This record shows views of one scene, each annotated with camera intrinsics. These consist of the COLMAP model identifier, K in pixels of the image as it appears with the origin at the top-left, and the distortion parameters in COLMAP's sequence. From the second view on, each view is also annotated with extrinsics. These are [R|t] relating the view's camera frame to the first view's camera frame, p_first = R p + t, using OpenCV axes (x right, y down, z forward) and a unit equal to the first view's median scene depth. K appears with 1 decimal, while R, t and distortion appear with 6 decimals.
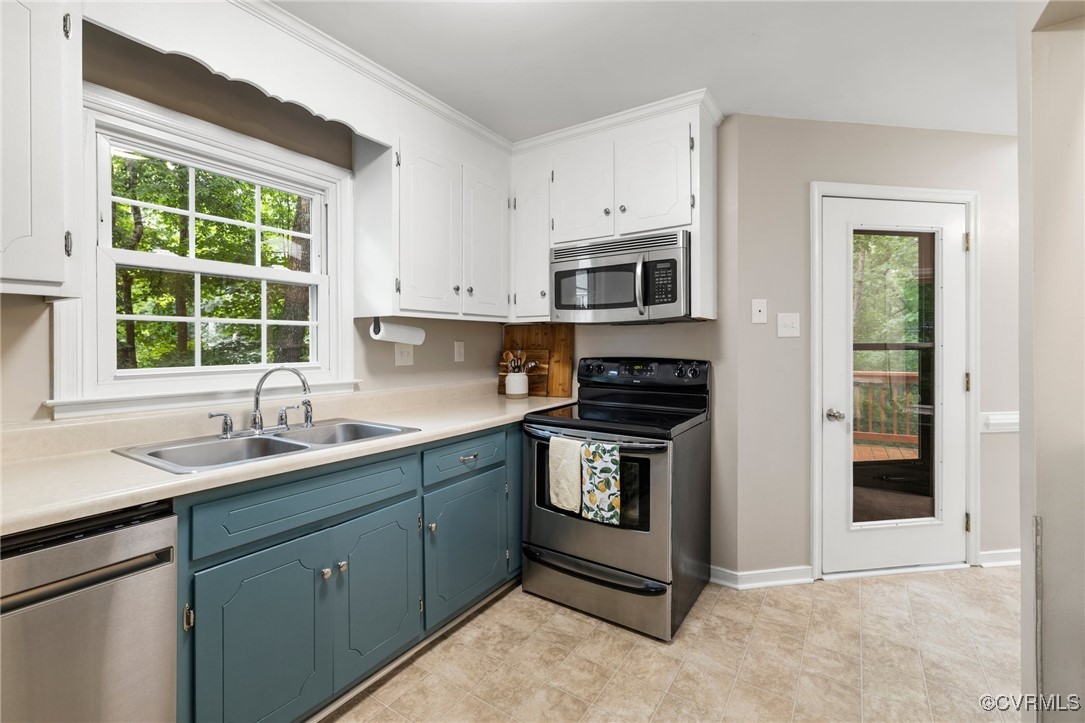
lens RADIAL K [[479.9, 0, 542.5], [0, 479.9, 338.2], [0, 0, 1]] dist [-0.002199, -0.000392]
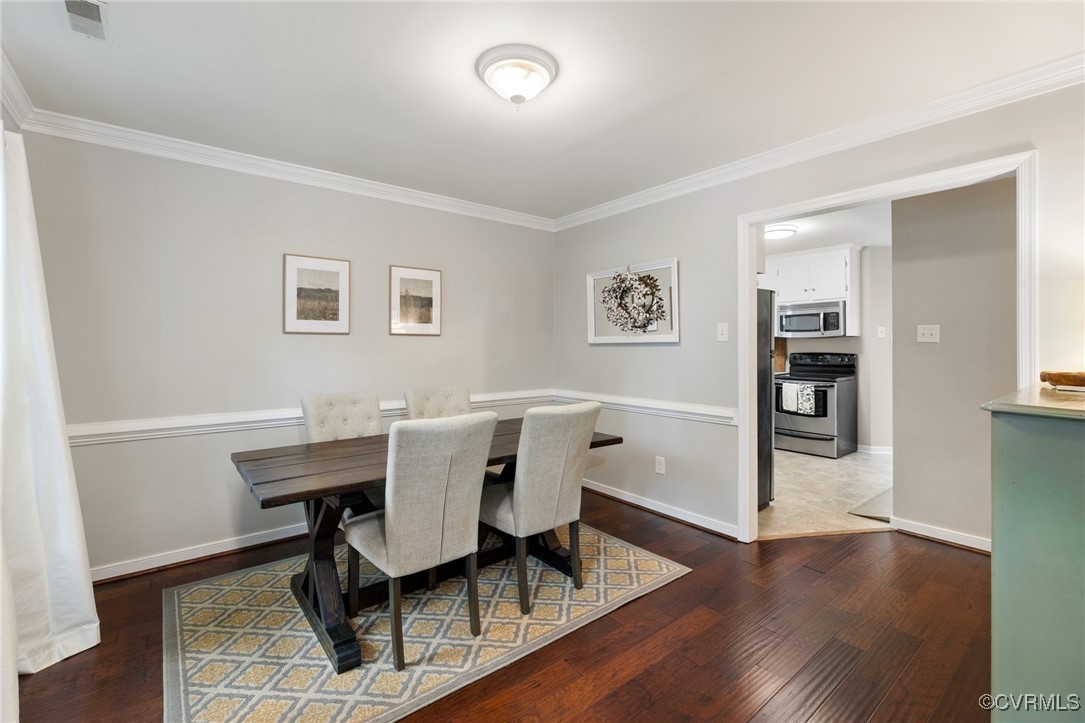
lens RADIAL K [[479.9, 0, 542.5], [0, 479.9, 338.2], [0, 0, 1]] dist [-0.002199, -0.000392]
pose [[0.952331, -0.002840, -0.305053, -0.413900], [0.002699, 0.999996, -0.000883, -0.033246], [0.305055, 0.000018, 0.952335, -1.780793]]
